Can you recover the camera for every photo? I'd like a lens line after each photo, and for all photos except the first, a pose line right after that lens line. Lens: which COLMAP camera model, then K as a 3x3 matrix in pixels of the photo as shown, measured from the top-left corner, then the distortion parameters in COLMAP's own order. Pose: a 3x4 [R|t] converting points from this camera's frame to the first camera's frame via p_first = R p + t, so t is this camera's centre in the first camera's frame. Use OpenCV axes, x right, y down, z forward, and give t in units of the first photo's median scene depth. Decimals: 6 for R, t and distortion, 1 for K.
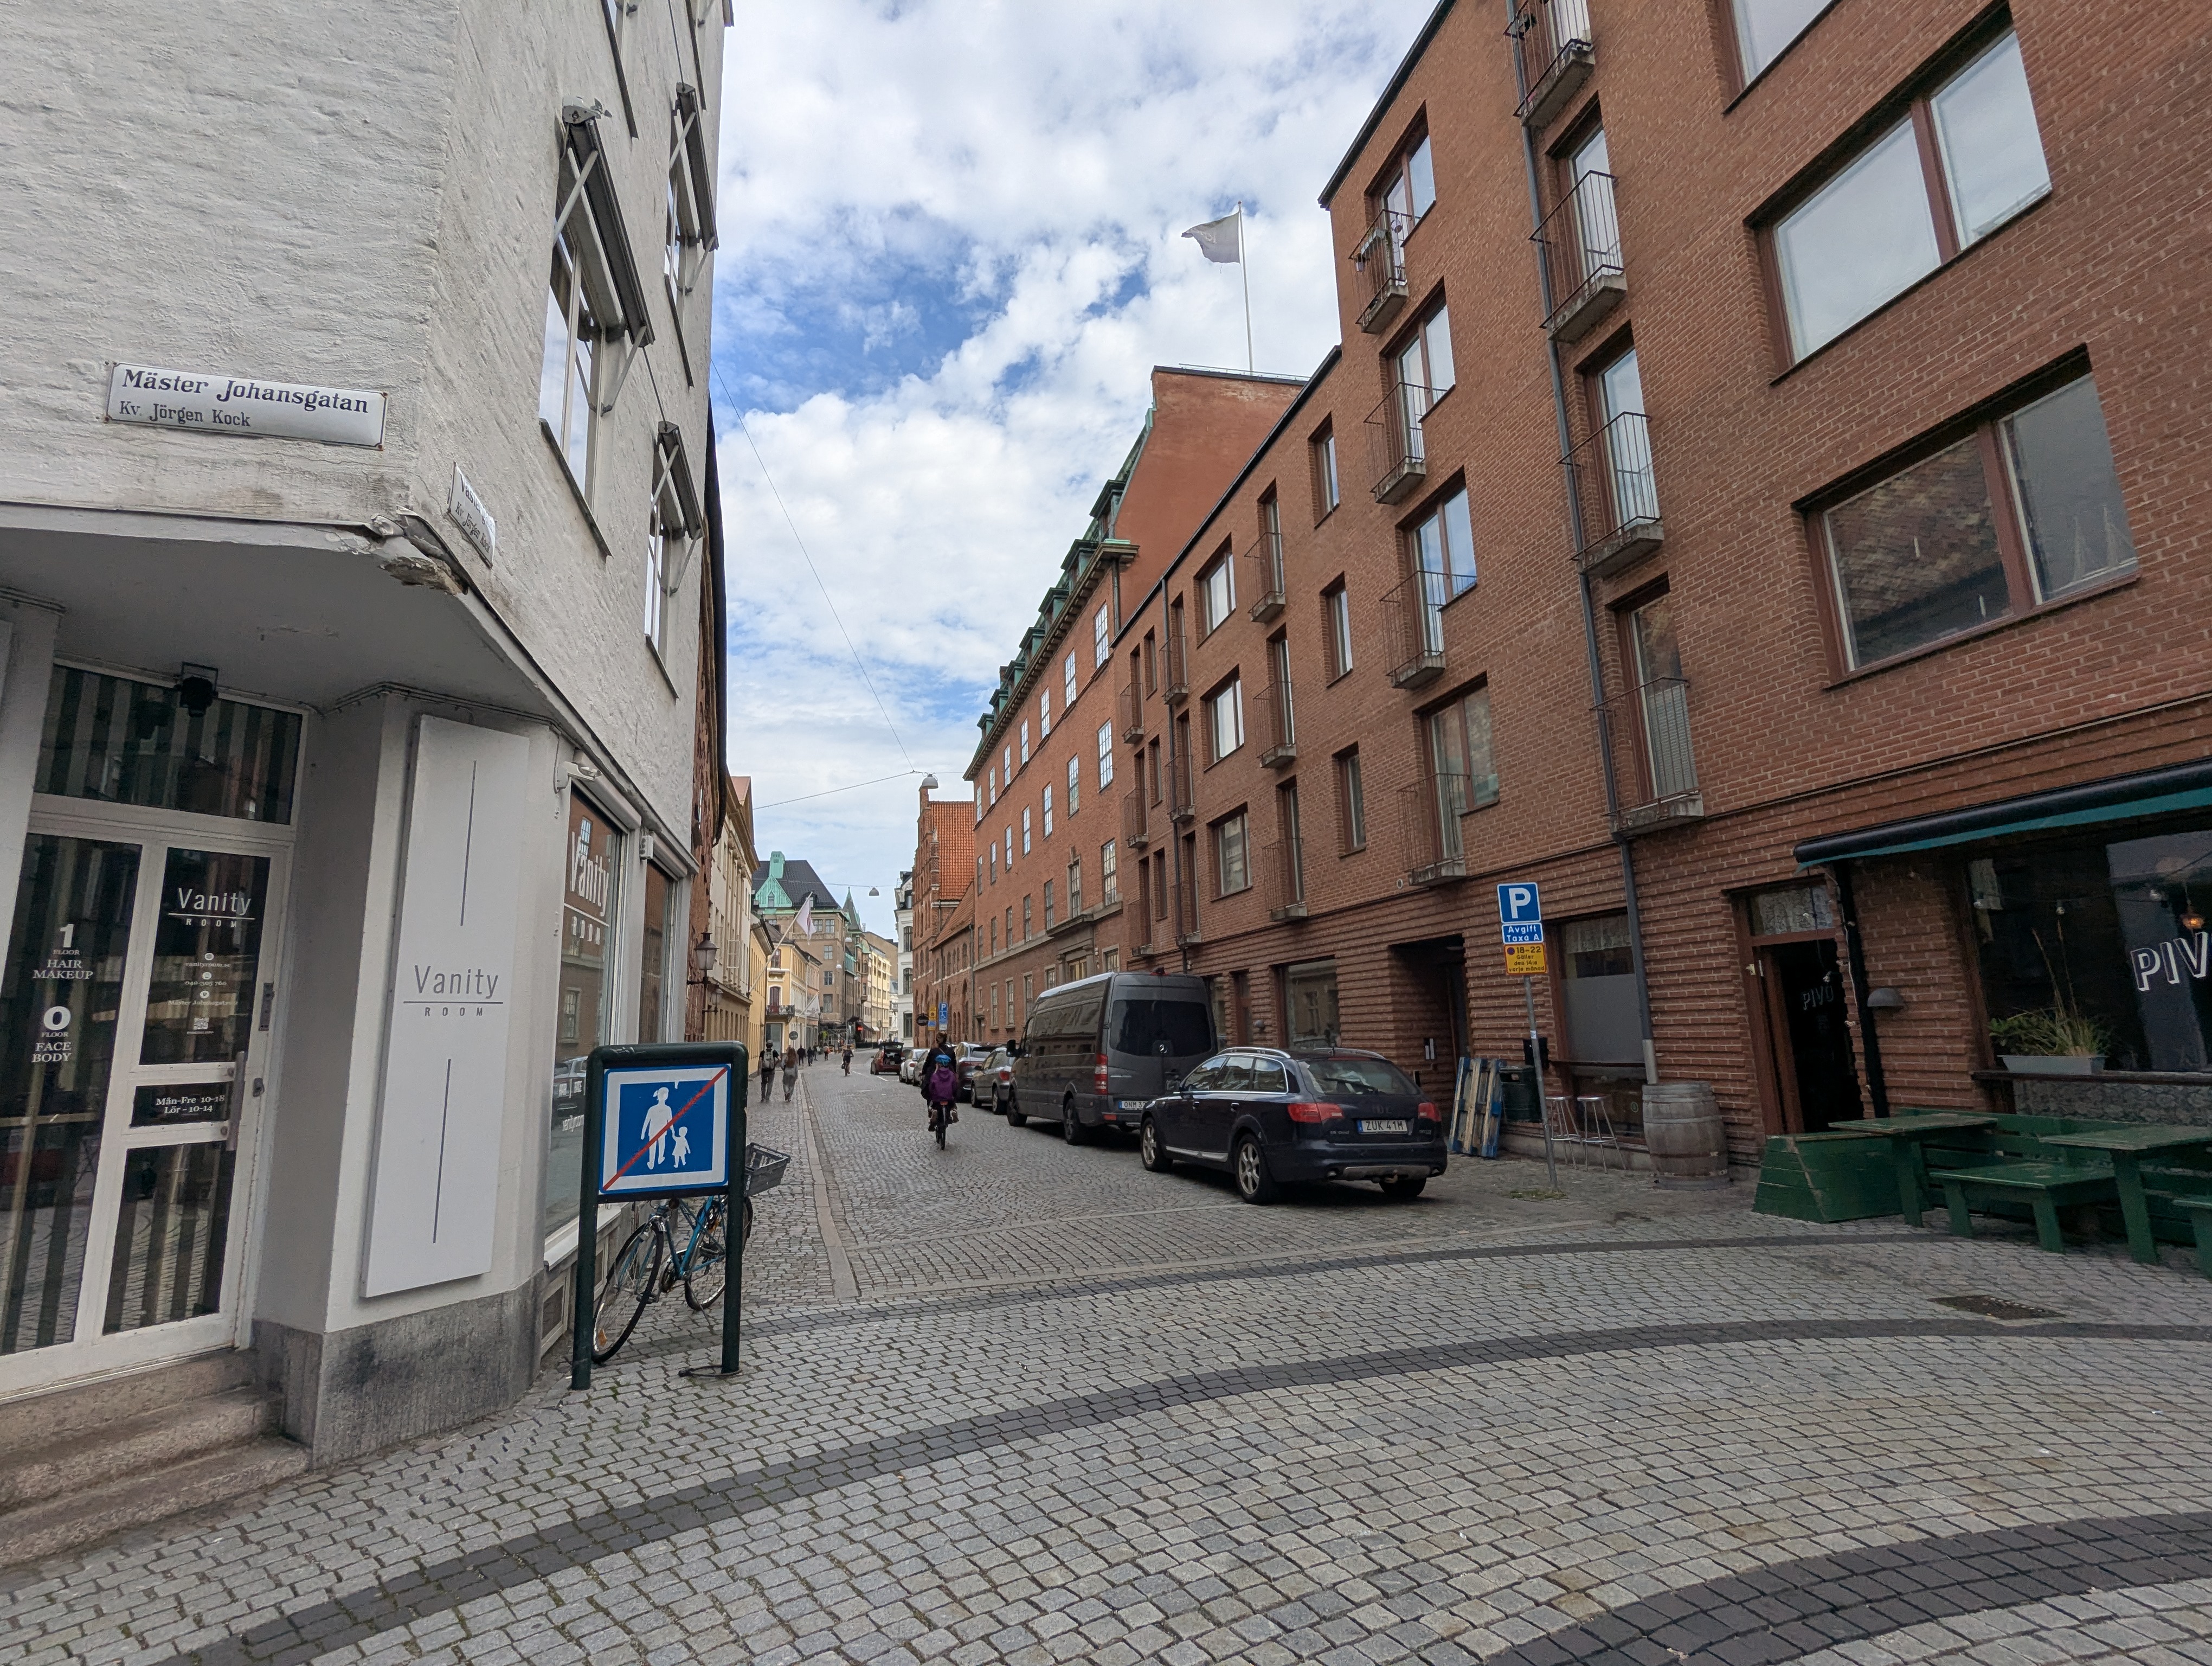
lens RADIAL K [[1037.9, 0, 1098.6], [0, 1037.9, 844.2], [0, 0, 1]] dist [0.003990, -0.002783]
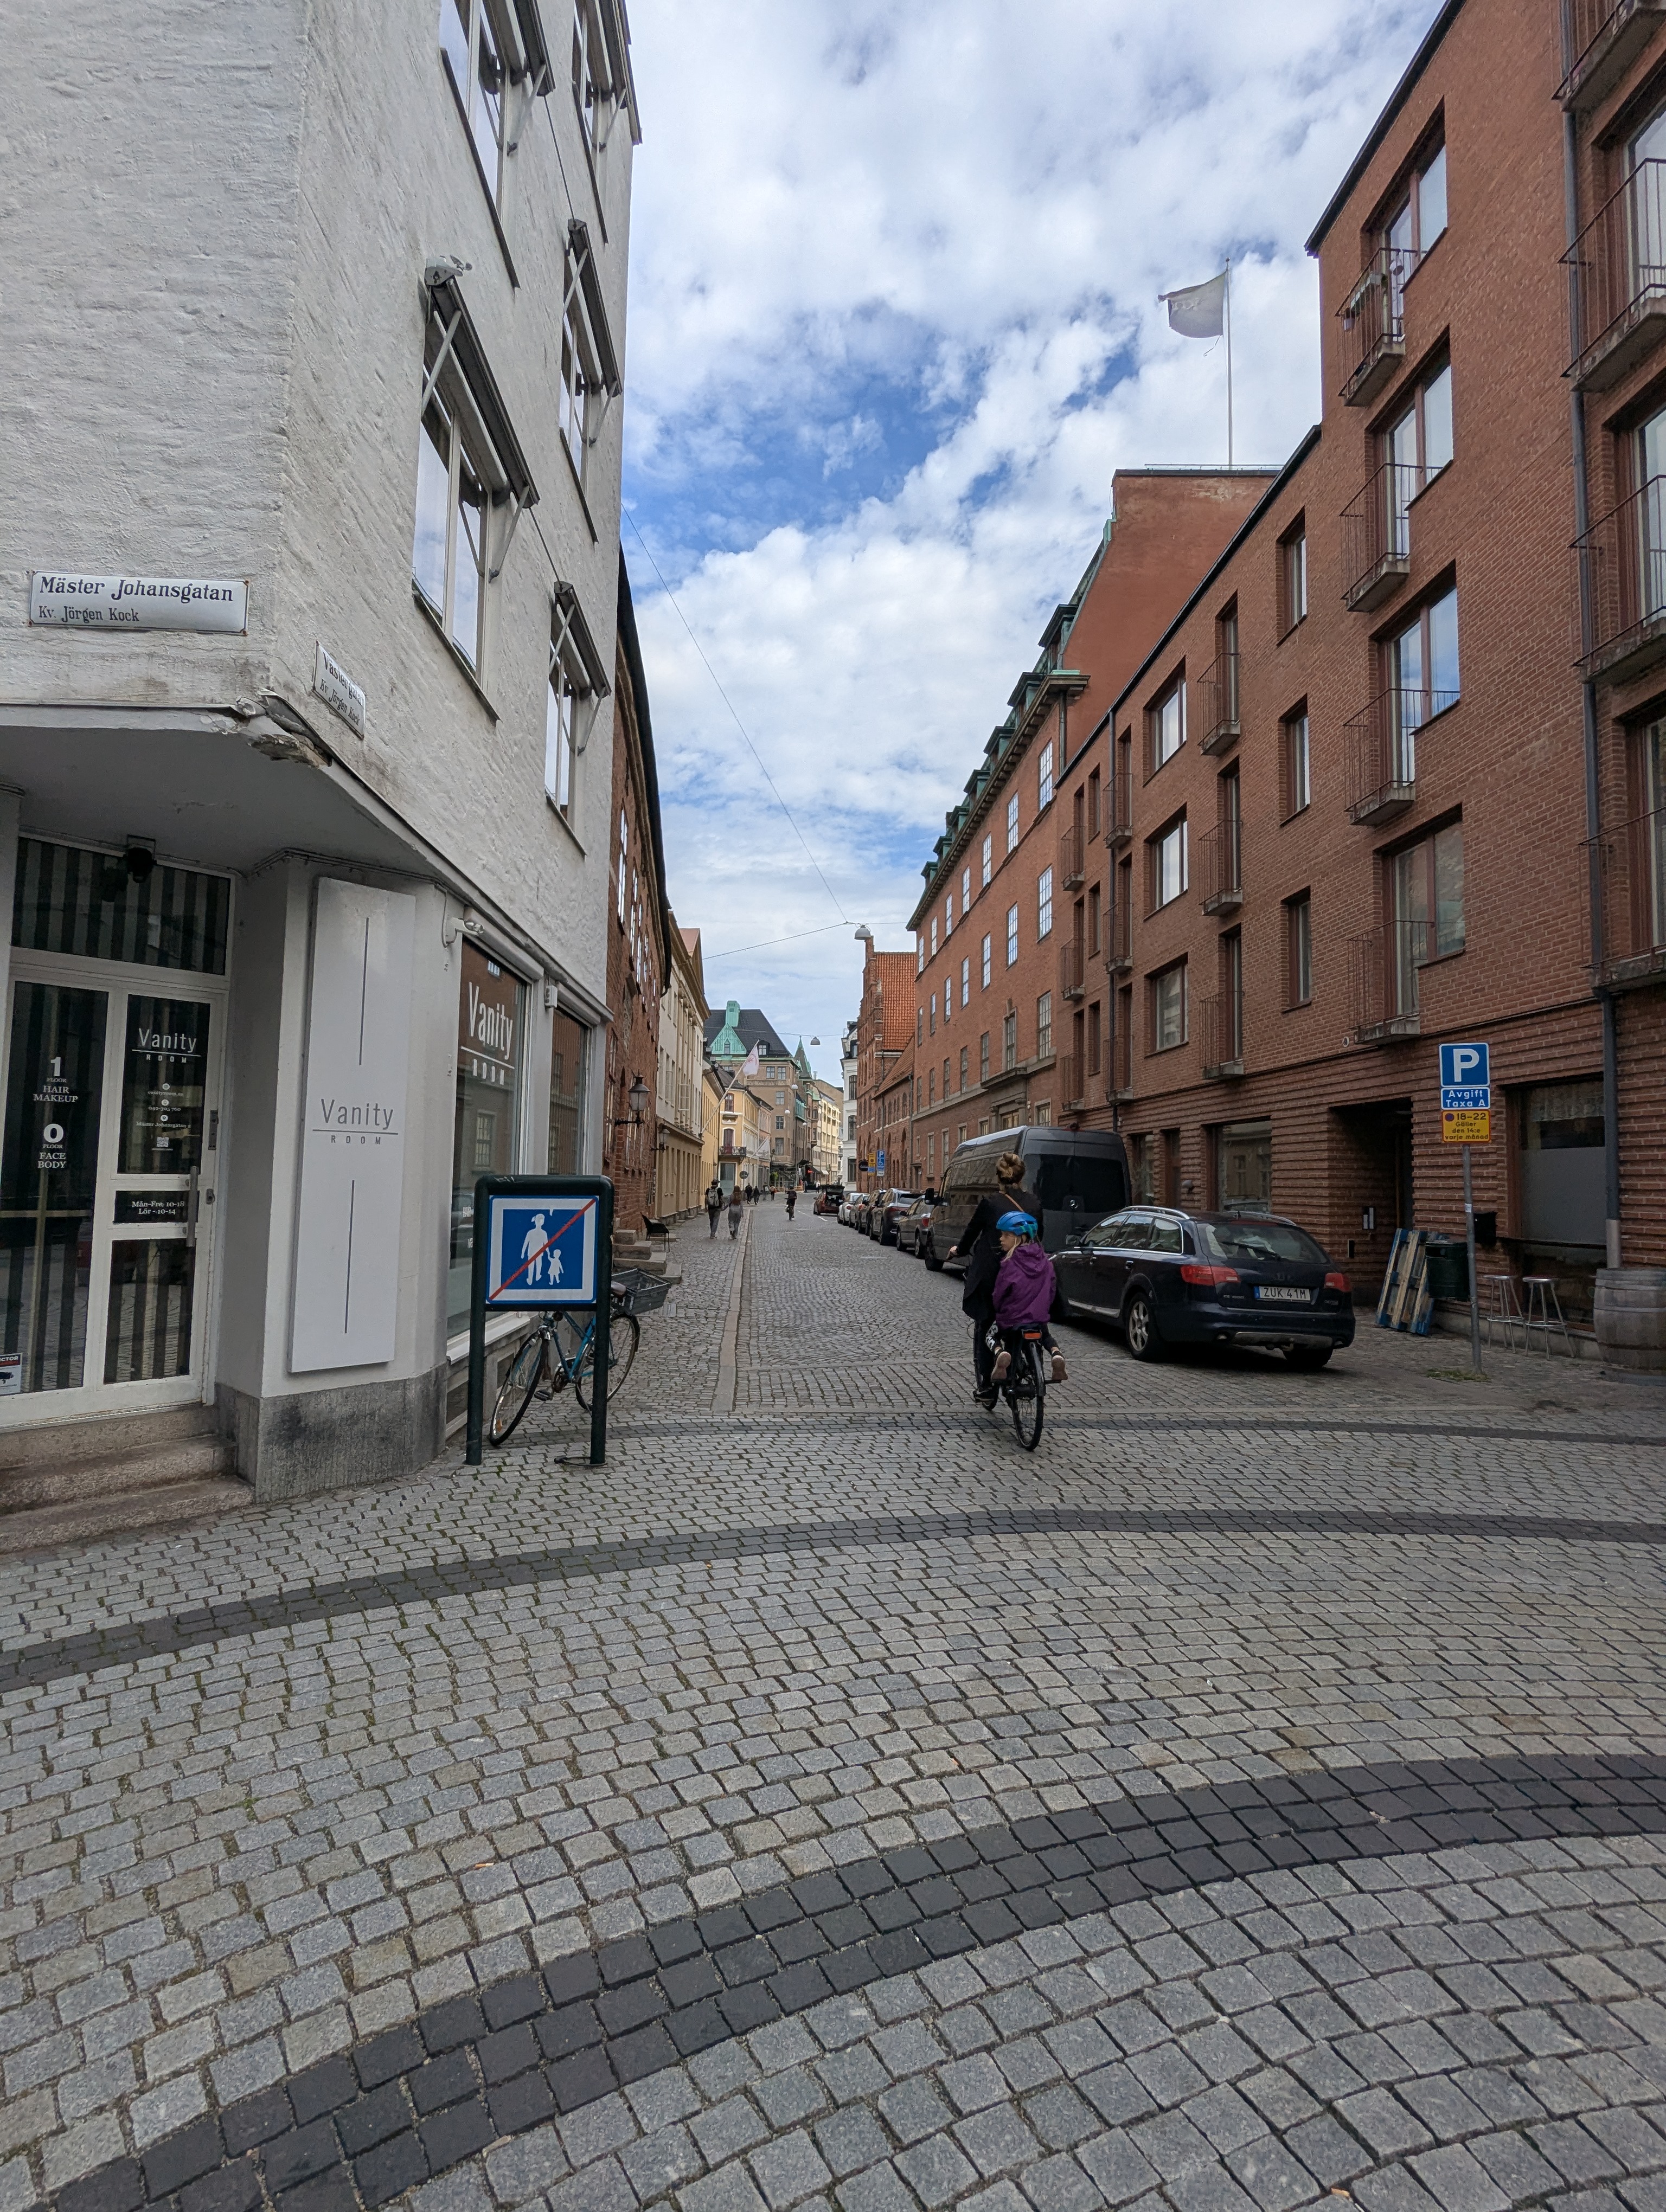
lens RADIAL K [[1037.9, 0, 845.0], [0, 1037.9, 1114.5], [0, 0, 1]] dist [0.003990, -0.002783]
pose [[0.978416, 0.030850, -0.204327, 0.102832], [-0.007221, 0.993293, 0.115395, -0.002271], [0.206516, -0.111429, 0.972077, -0.001847]]
